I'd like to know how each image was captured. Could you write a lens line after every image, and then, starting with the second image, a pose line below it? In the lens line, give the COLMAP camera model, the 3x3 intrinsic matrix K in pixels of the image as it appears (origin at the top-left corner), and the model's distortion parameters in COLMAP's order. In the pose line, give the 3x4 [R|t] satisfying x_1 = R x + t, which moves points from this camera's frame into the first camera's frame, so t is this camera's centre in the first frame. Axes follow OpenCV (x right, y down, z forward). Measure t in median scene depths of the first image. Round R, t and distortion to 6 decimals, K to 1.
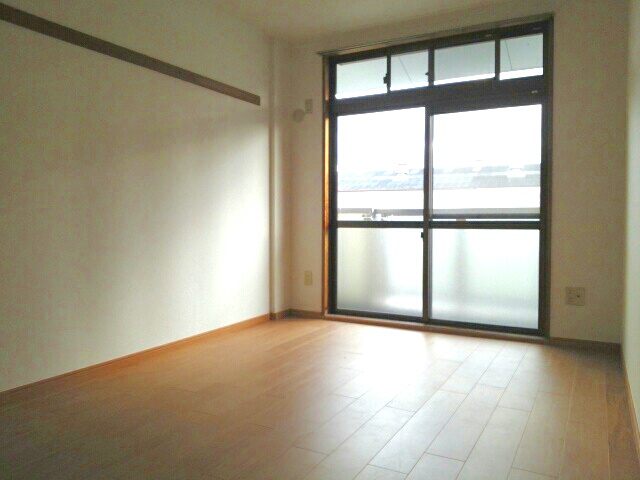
lens RADIAL K [[494.9, 0, 320.0], [0, 494.9, 240.0], [0, 0, 1]] dist [-0.058056, 0.005640]
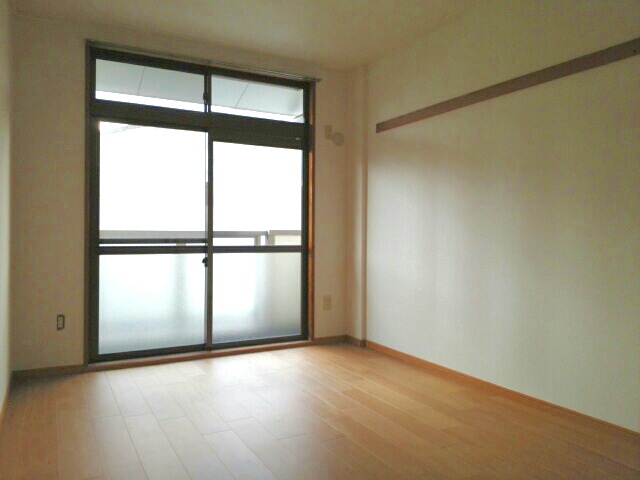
lens RADIAL K [[494.9, 0, 320.0], [0, 494.9, 240.0], [0, 0, 1]] dist [-0.058056, 0.005640]
pose [[0.524766, -0.004970, 0.851232, -0.507746], [0.047876, 0.998572, -0.023685, -0.015605], [-0.849899, 0.053182, 0.524255, 0.289838]]
